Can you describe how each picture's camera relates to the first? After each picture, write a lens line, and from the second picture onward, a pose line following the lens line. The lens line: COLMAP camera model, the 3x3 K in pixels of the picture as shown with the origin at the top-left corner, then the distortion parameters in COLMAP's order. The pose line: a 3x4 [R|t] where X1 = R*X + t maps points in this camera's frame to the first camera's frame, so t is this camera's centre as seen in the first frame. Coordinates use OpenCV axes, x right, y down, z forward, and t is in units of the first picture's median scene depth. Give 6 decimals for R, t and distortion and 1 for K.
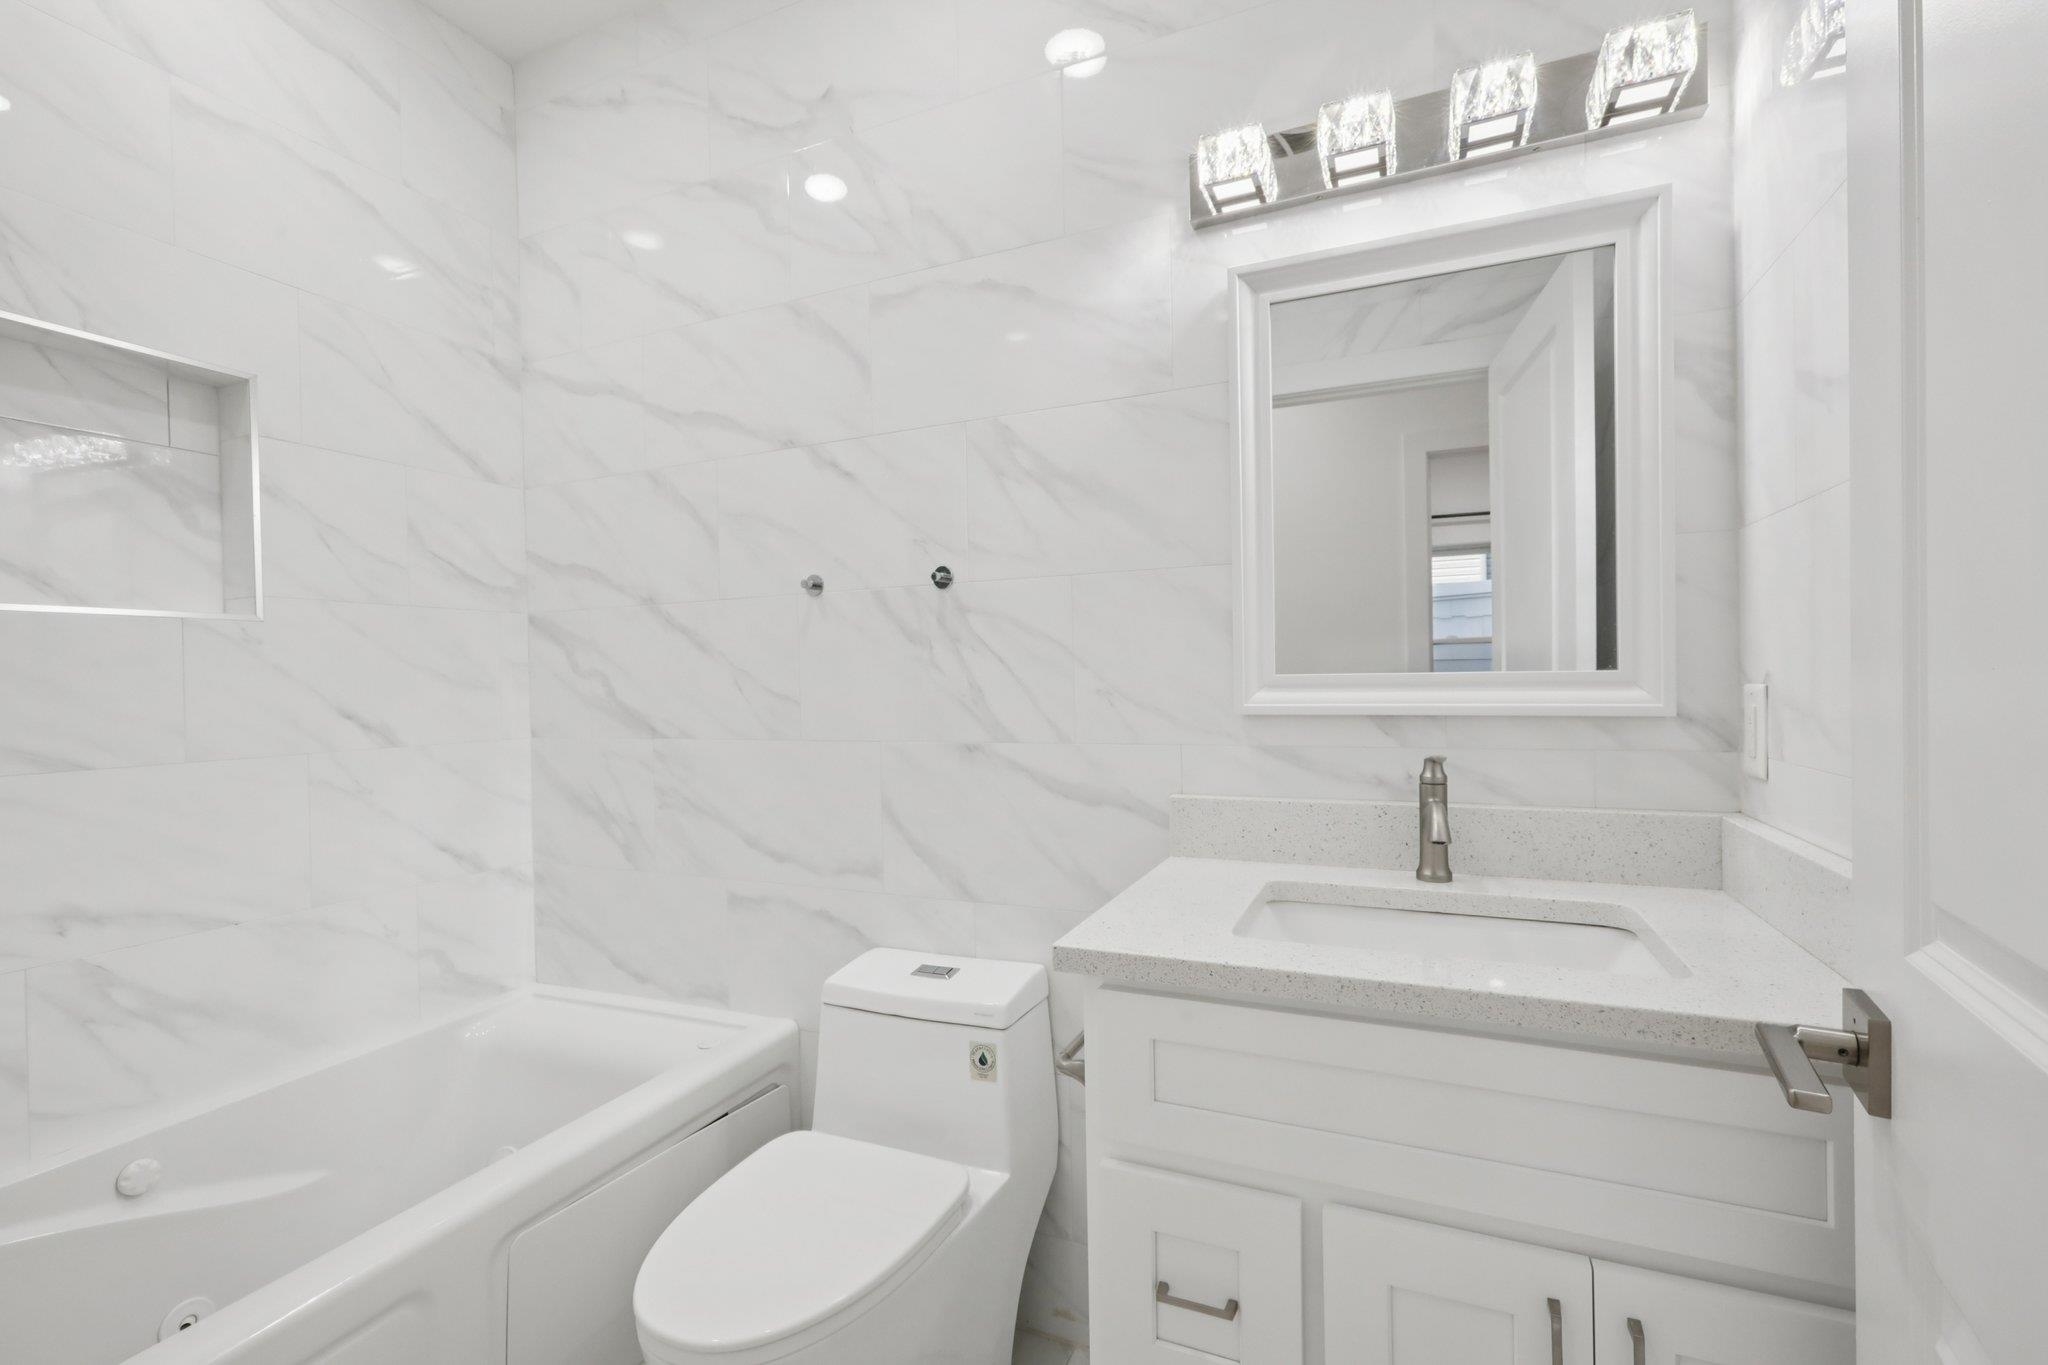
lens RADIAL K [[943.2, 0, 1012.2], [0, 943.2, 689.0], [0, 0, 1]] dist [-0.002024, 0.002555]
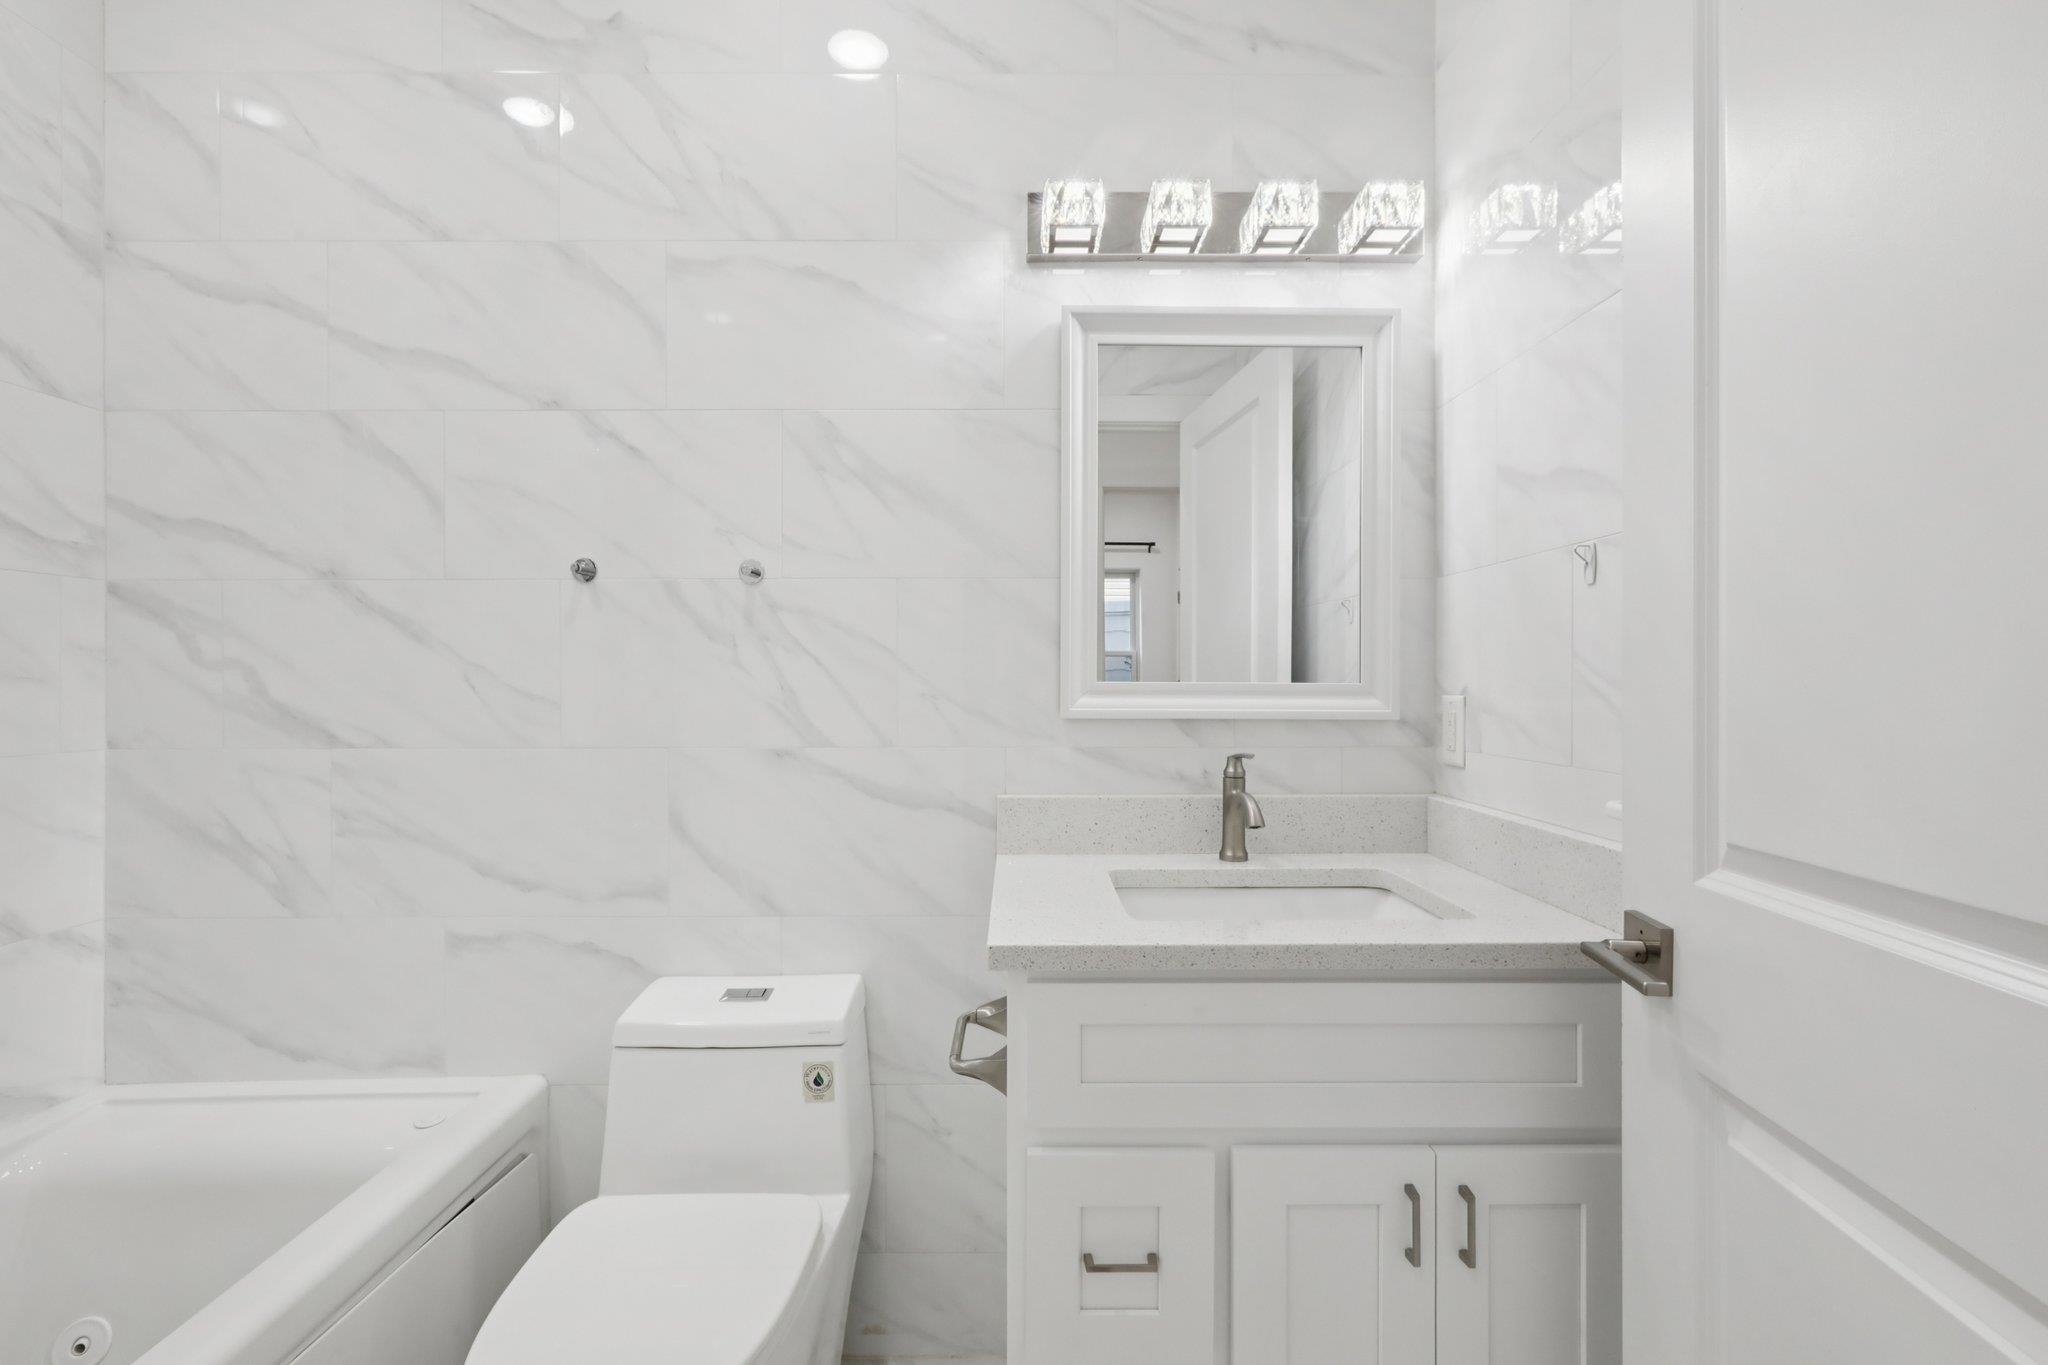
lens RADIAL K [[943.2, 0, 1012.5], [0, 943.2, 679.2], [0, 0, 1]] dist [-0.002024, 0.002555]
pose [[0.903700, 0.018185, 0.427780, -0.251754], [-0.011862, 0.999778, -0.017440, 0.001836], [-0.428002, 0.010686, 0.903715, 0.047099]]
